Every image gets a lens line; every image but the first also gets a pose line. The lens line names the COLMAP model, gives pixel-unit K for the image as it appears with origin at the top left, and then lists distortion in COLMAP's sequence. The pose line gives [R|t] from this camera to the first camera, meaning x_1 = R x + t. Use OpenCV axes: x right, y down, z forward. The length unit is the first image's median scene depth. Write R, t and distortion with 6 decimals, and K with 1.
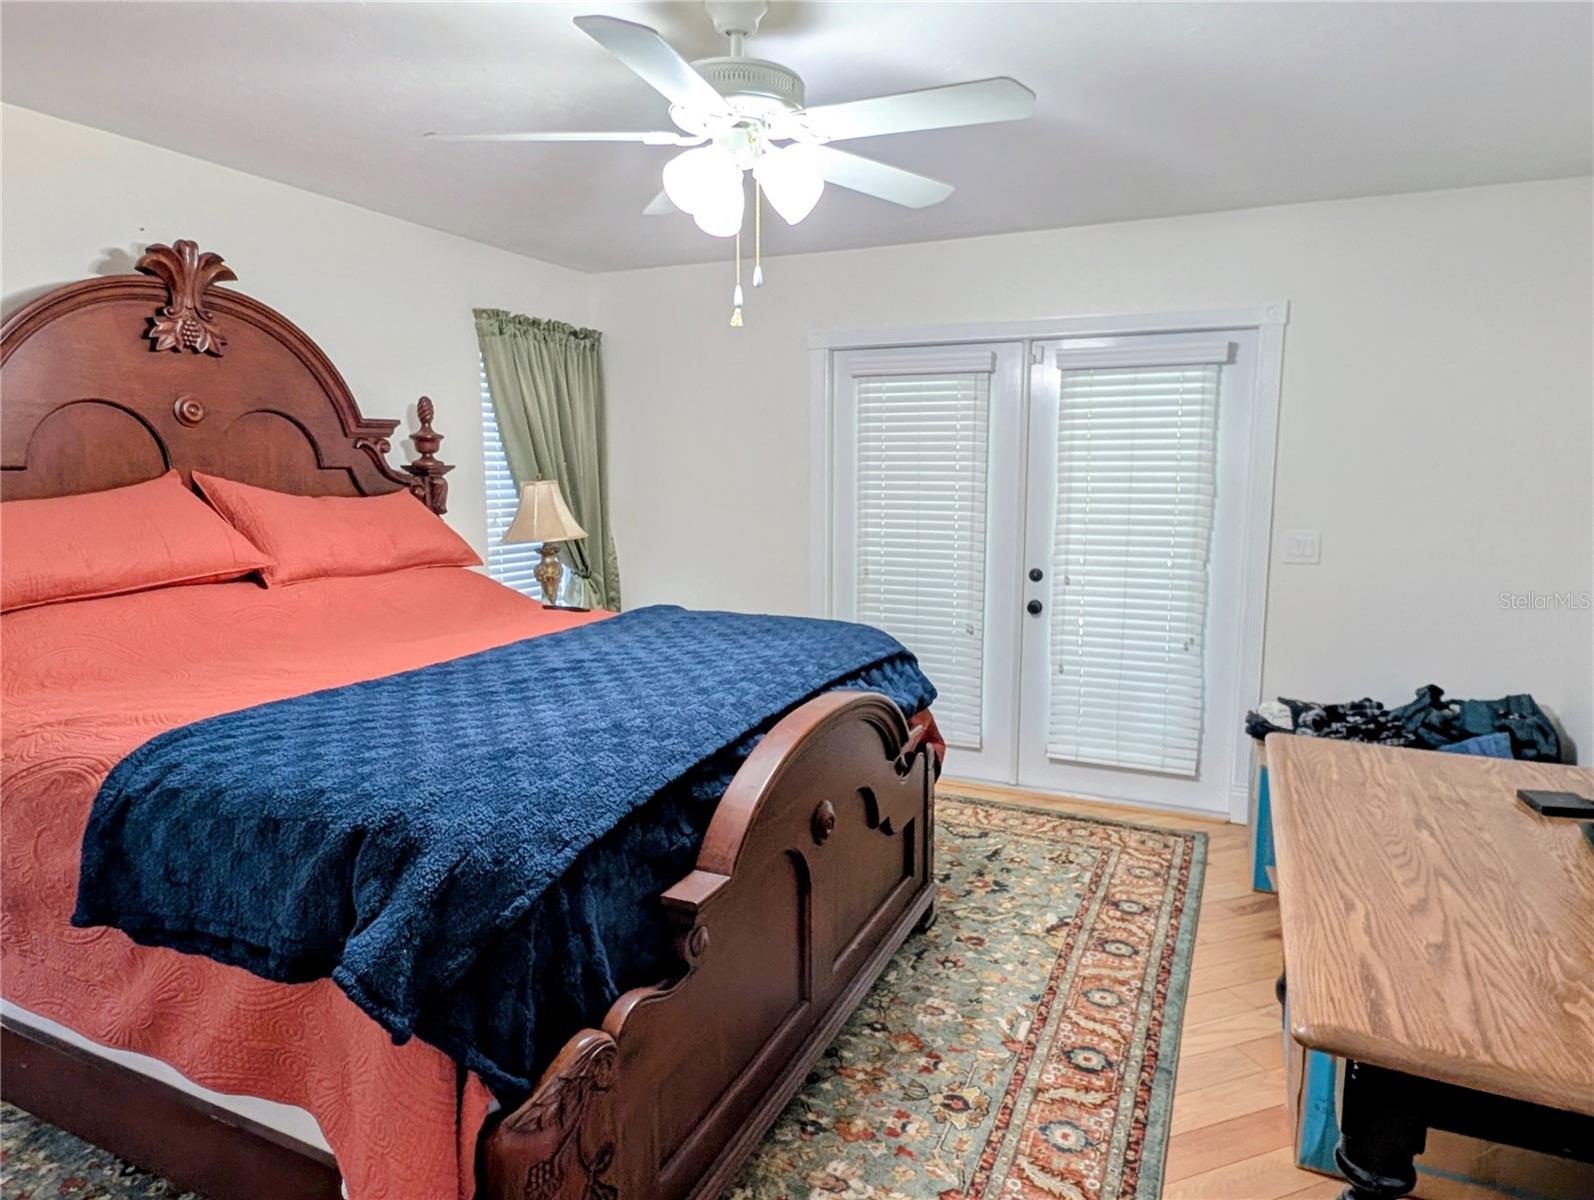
lens RADIAL K [[977.3, 0, 791.0], [0, 977.3, 592.6], [0, 0, 1]] dist [0.023942, -0.016019]
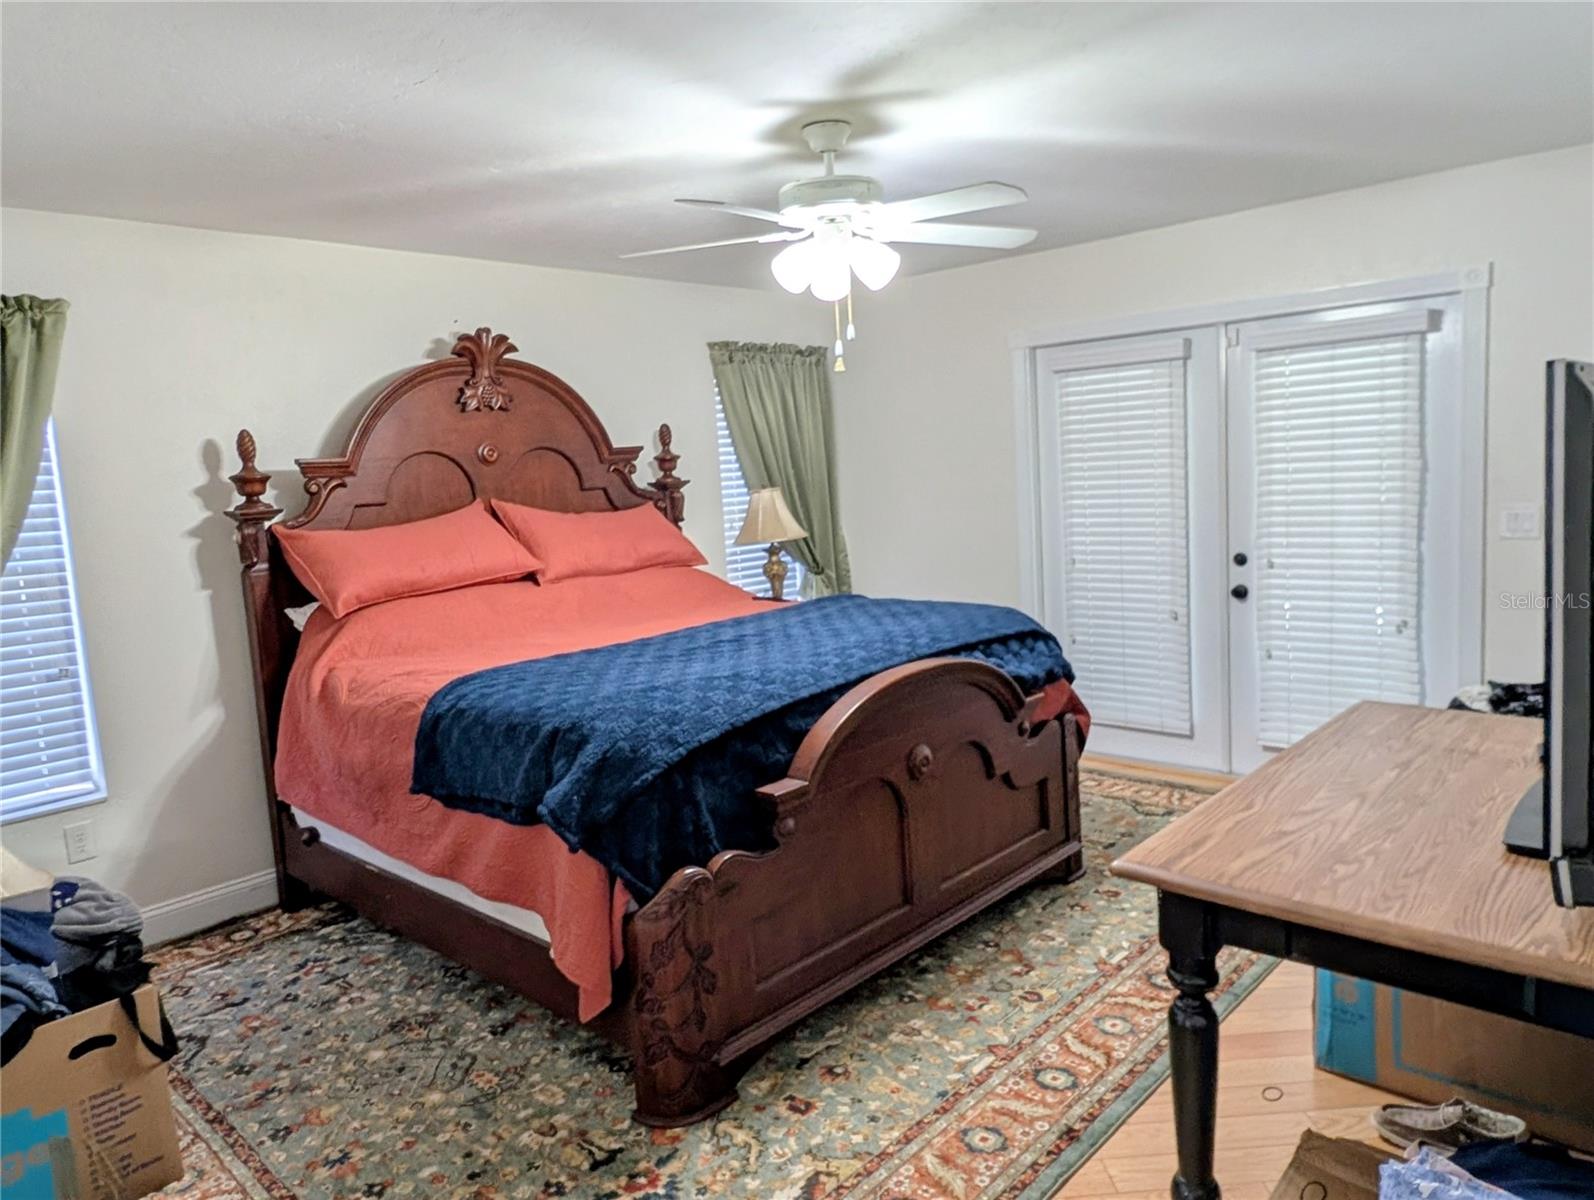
lens RADIAL K [[1117.2, 0, 789.9], [0, 1117.2, 591.5], [0, 0, 1]] dist [-0.019840, 0.081589]
pose [[0.947880, -0.019581, -0.318026, 0.278001], [0.018774, 0.999808, -0.005601, 0.019290], [0.318074, -0.000661, 0.948066, -0.332237]]
